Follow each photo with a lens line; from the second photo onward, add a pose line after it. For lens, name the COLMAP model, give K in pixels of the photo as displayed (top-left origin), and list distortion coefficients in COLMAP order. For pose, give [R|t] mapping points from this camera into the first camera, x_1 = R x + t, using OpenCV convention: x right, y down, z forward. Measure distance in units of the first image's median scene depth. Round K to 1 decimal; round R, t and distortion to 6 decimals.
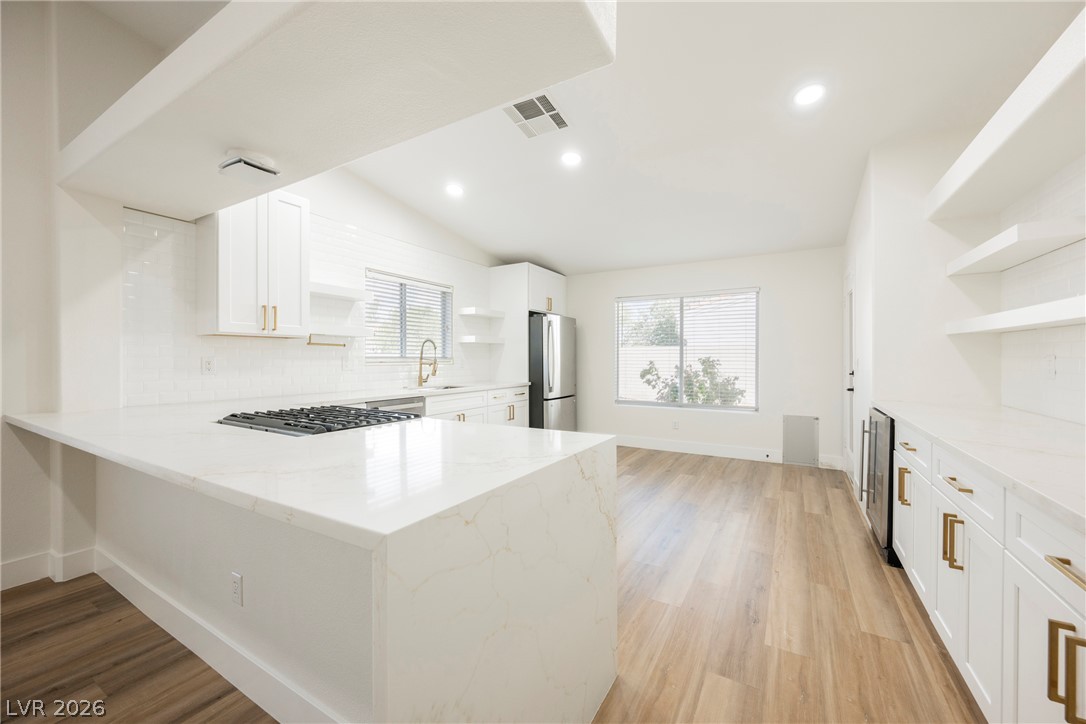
lens RADIAL K [[424.2, 0, 549.1], [0, 424.2, 360.6], [0, 0, 1]] dist [-0.002414, 0.000281]
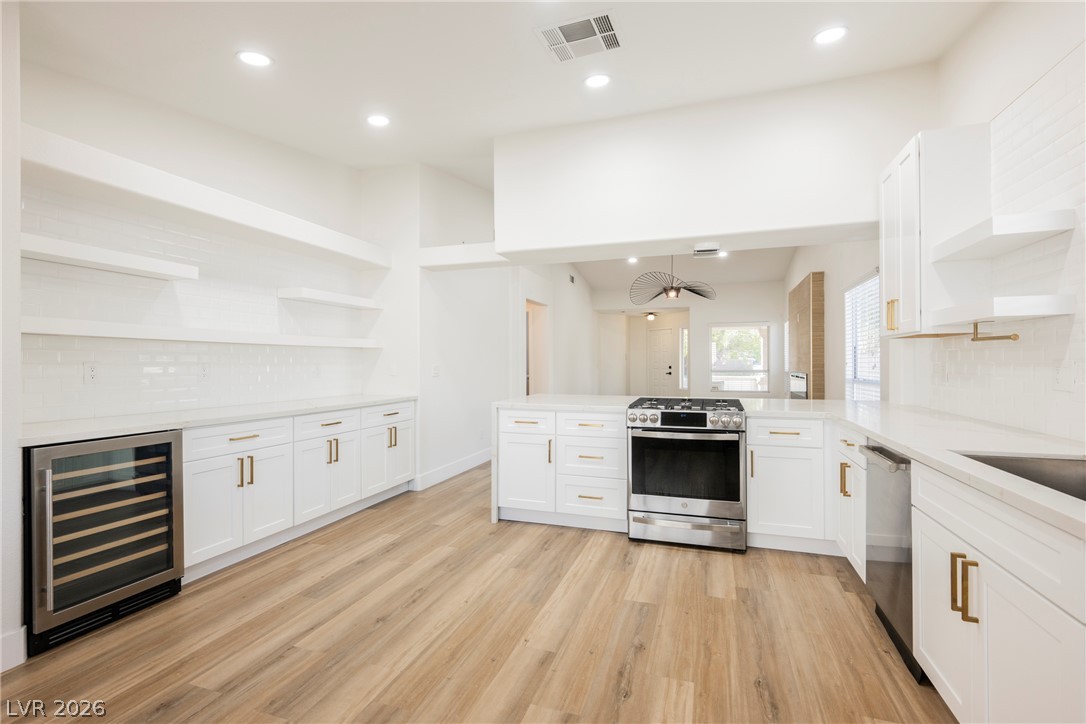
lens RADIAL K [[492.1, 0, 545.6], [0, 492.1, 361.0], [0, 0, 1]] dist [-0.003412, 0.001032]
pose [[-0.981510, 0.001560, -0.191403, 0.177123], [0.001246, 0.999998, 0.001761, -0.011150], [0.191406, 0.001490, -0.981510, 1.651987]]
